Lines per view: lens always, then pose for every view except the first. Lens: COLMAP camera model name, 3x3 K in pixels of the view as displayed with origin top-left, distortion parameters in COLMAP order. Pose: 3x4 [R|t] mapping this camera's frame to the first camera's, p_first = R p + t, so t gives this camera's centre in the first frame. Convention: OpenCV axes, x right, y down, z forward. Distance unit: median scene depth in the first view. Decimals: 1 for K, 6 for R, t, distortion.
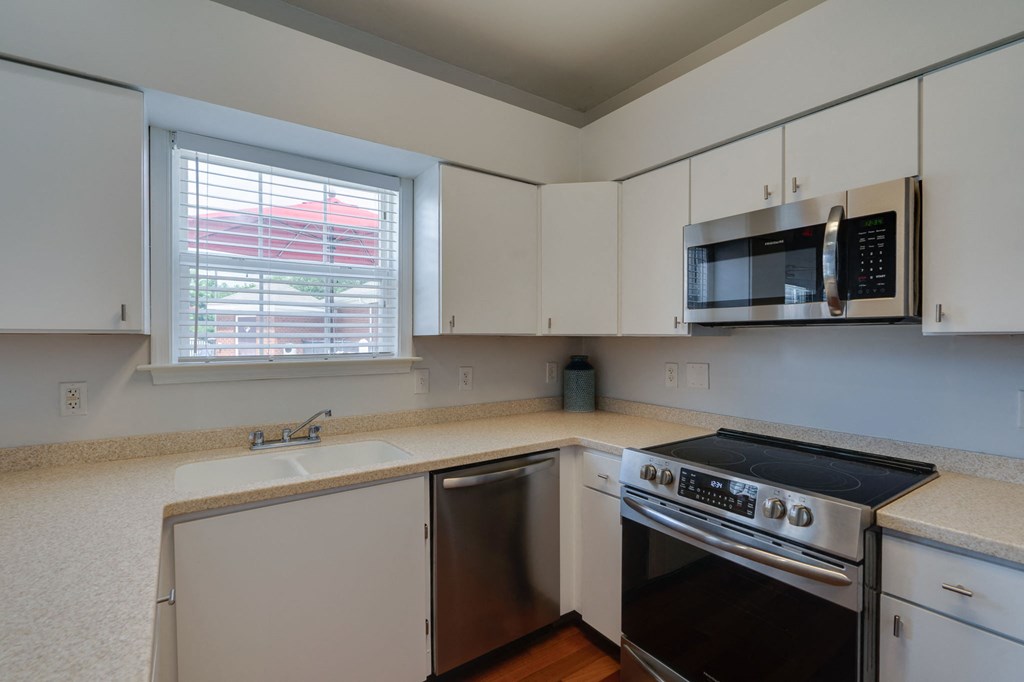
lens RADIAL K [[474.0, 0, 514.3], [0, 474.0, 341.6], [0, 0, 1]] dist [-0.003086, 0.000579]
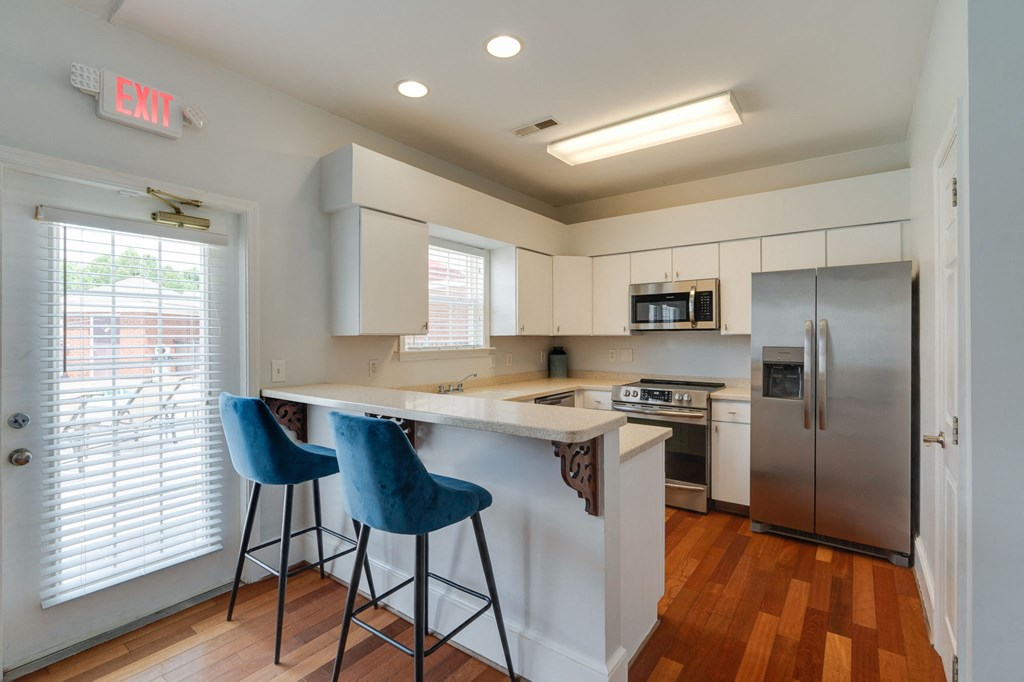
lens RADIAL K [[461.8, 0, 512.6], [0, 461.8, 331.9], [0, 0, 1]] dist [-0.008969, 0.000570]
pose [[0.951562, -0.001406, 0.307453, -0.829701], [0.007247, 0.999814, -0.017858, 0.006300], [-0.307370, 0.019221, 0.951396, -0.879497]]
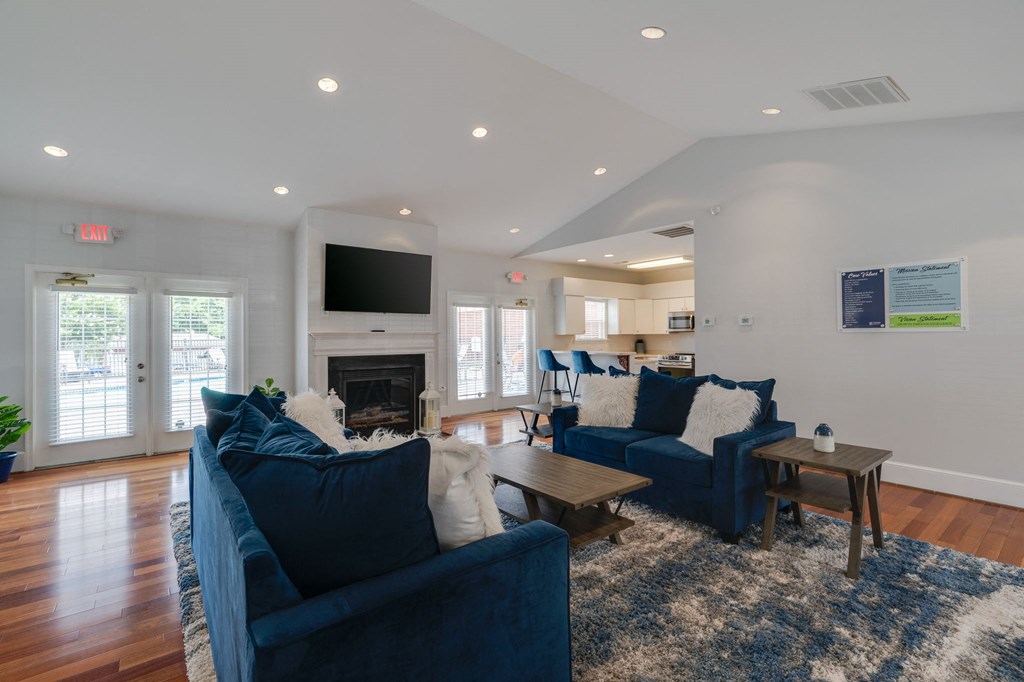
lens RADIAL K [[474.0, 0, 514.3], [0, 474.0, 341.6], [0, 0, 1]] dist [-0.003086, 0.000579]
pose [[0.998524, -0.011628, 0.053046, -1.610081], [0.011540, 0.999931, 0.001965, 0.041252], [-0.053065, -0.001349, 0.998590, -4.109099]]
